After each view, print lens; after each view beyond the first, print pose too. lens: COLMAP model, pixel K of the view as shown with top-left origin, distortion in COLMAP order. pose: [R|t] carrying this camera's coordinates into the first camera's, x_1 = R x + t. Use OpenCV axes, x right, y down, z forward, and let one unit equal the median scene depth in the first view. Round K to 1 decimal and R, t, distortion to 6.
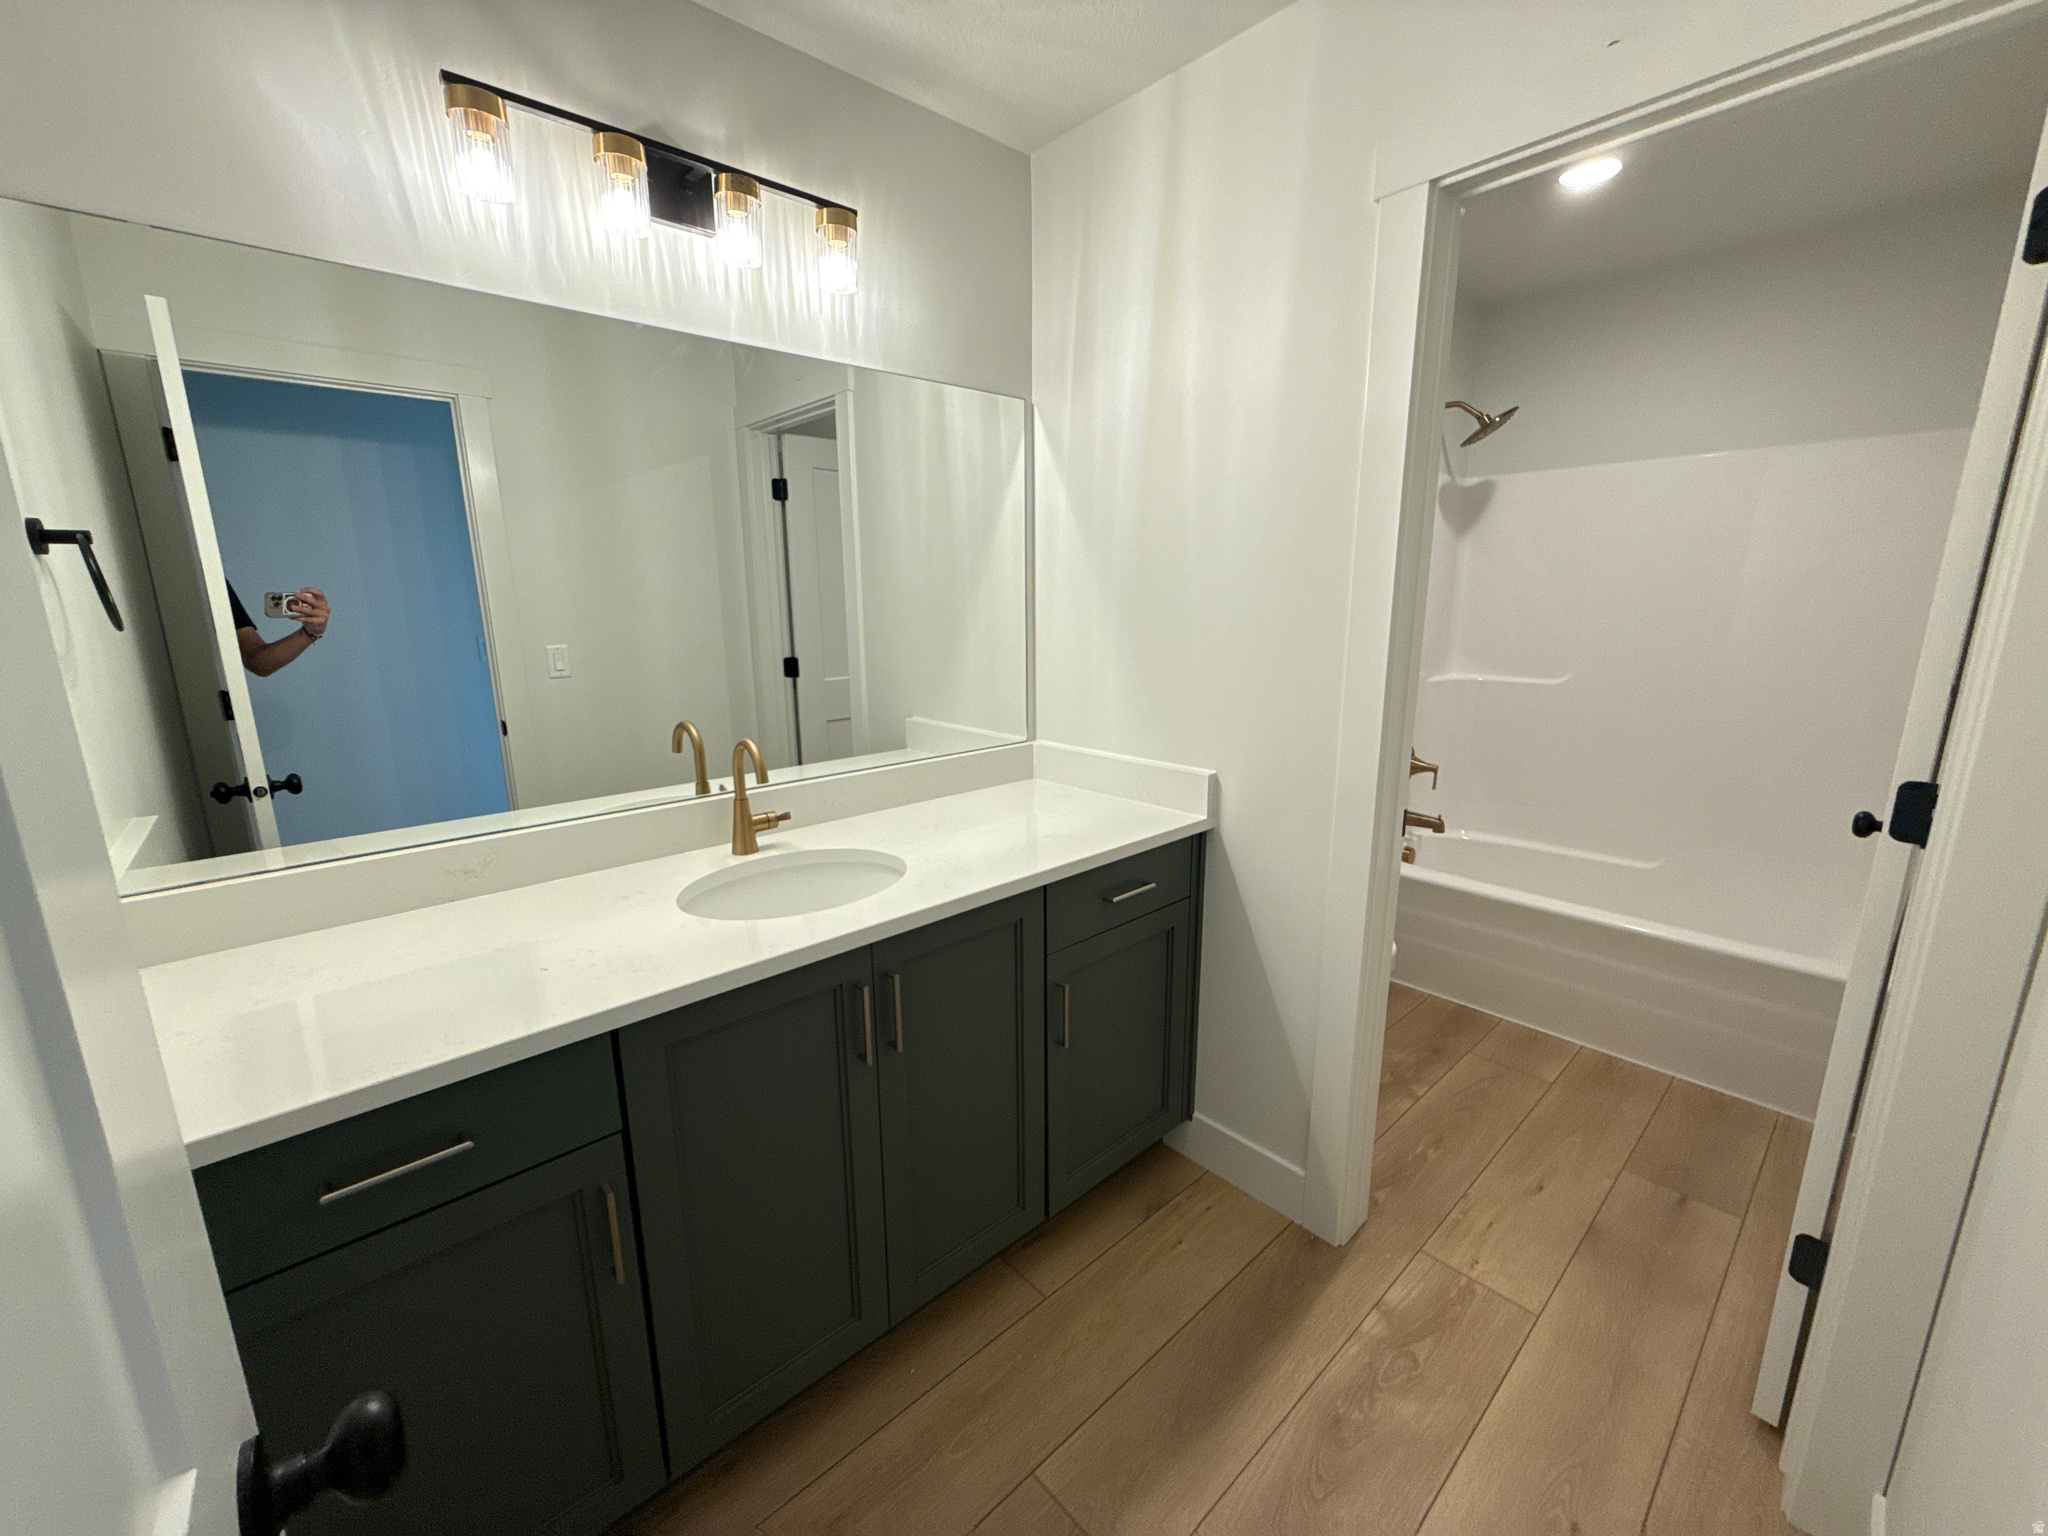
lens RADIAL K [[817.3, 0, 1019.3], [0, 817.3, 770.2], [0, 0, 1]] dist [-0.001219, 0.000659]
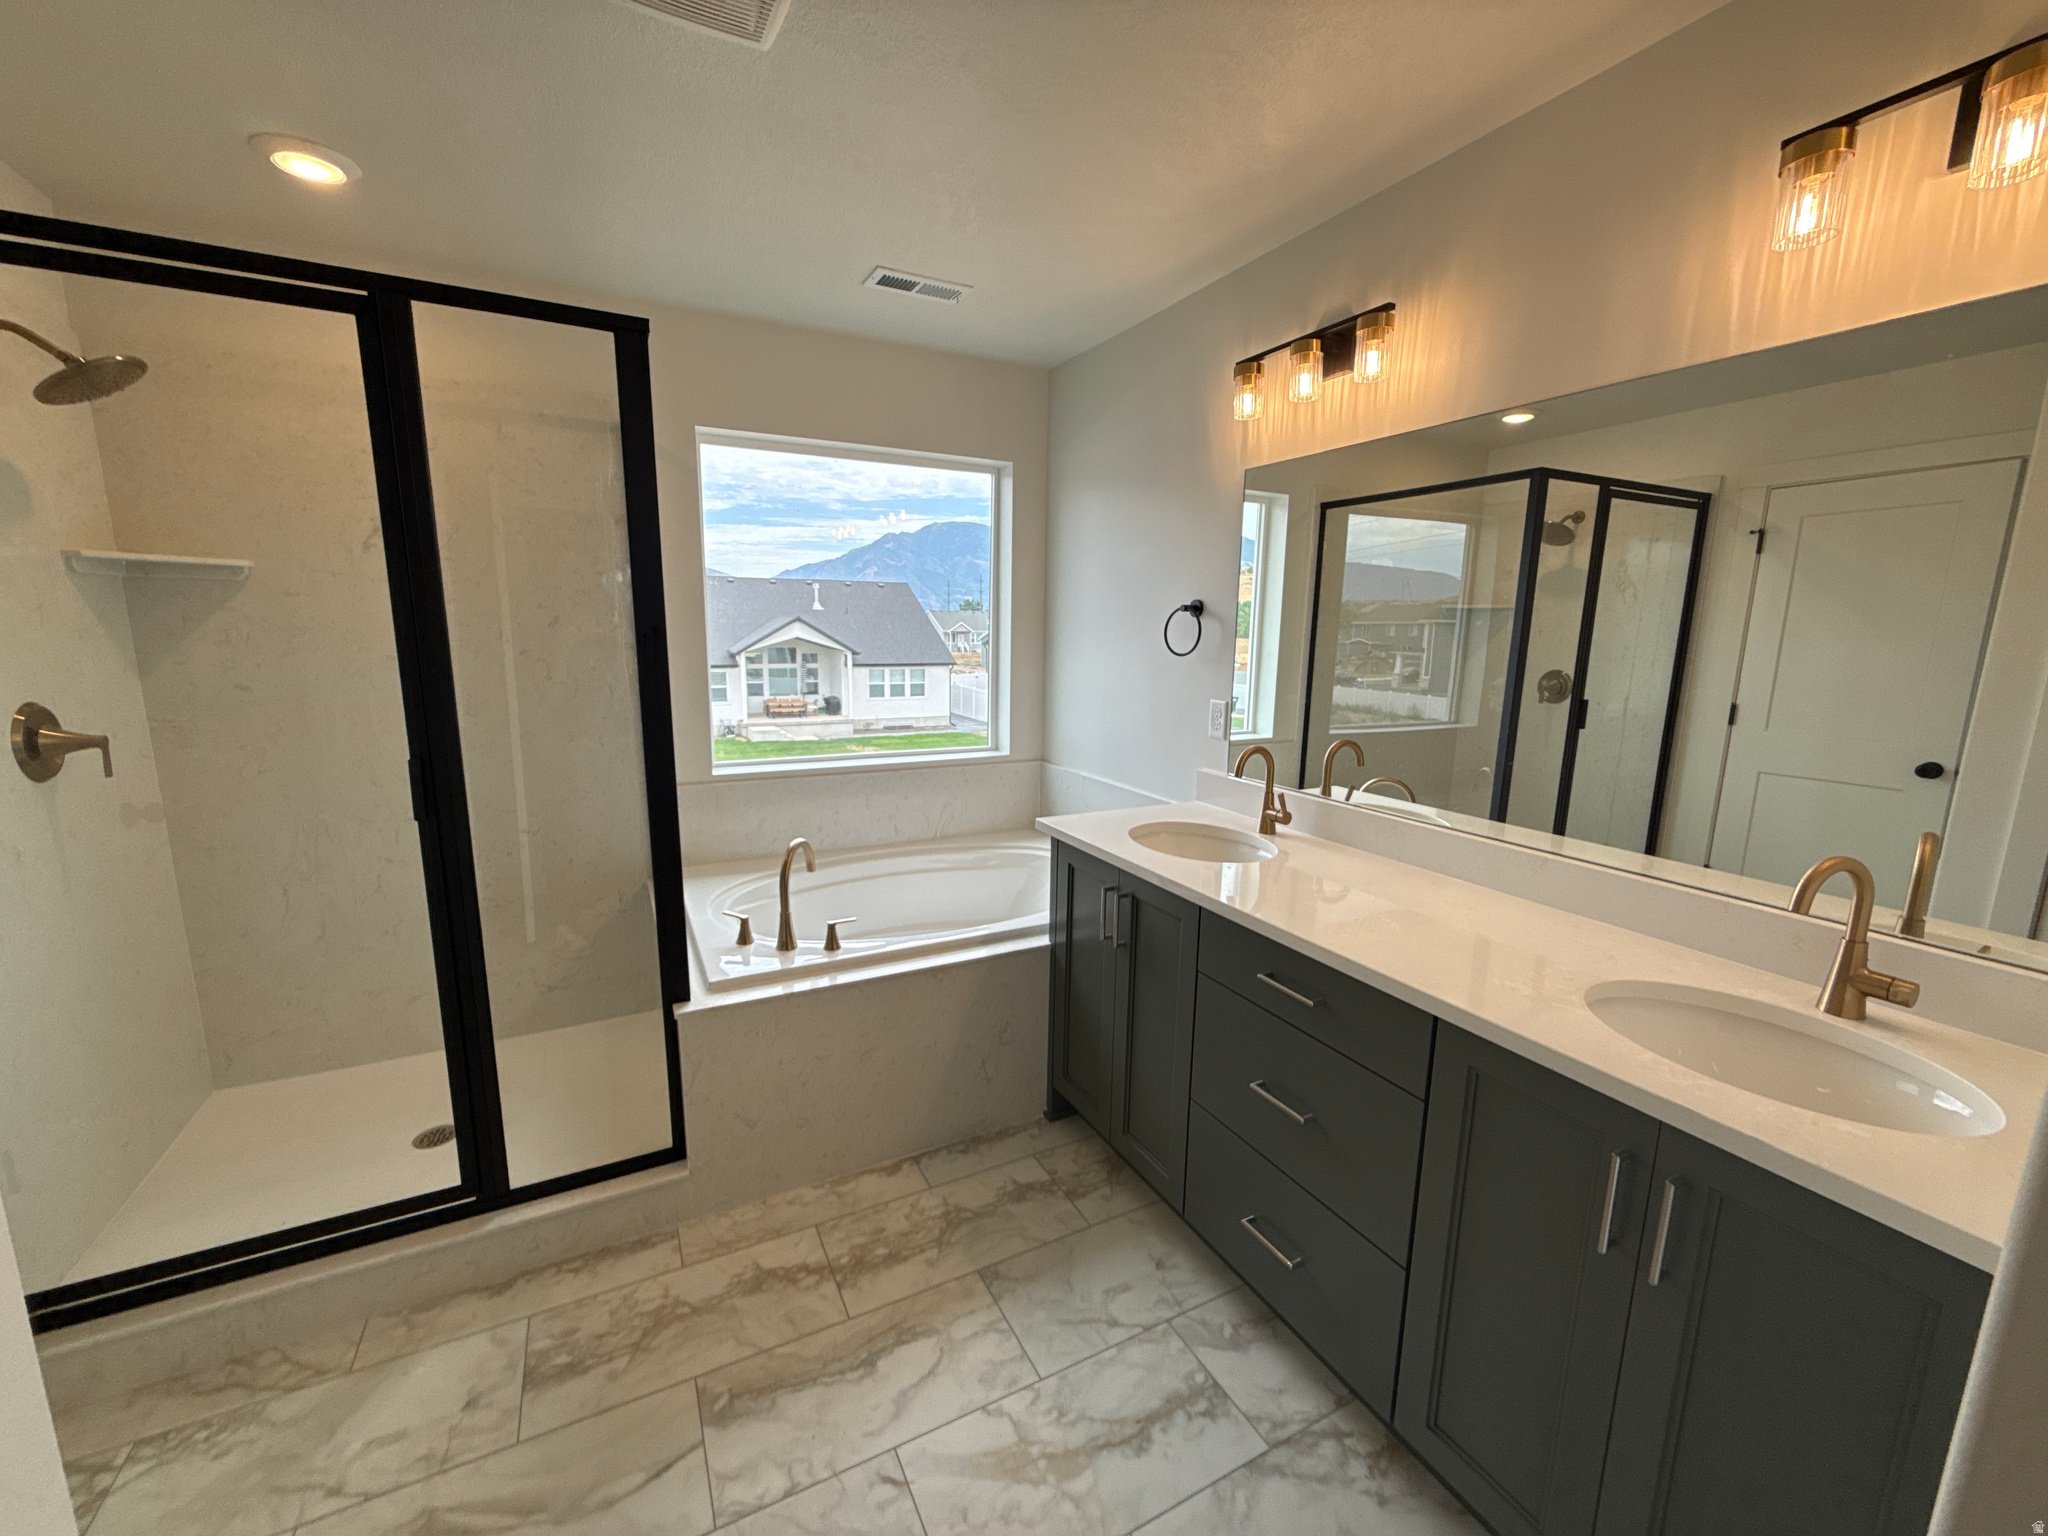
lens RADIAL K [[817.3, 0, 1019.3], [0, 817.3, 770.2], [0, 0, 1]] dist [-0.001219, 0.000659]
pose [[-0.256388, 0.165115, -0.952367, 0.659314], [-0.221506, 0.949043, 0.224171, -0.134196], [0.940851, 0.268429, -0.206749, 0.560176]]
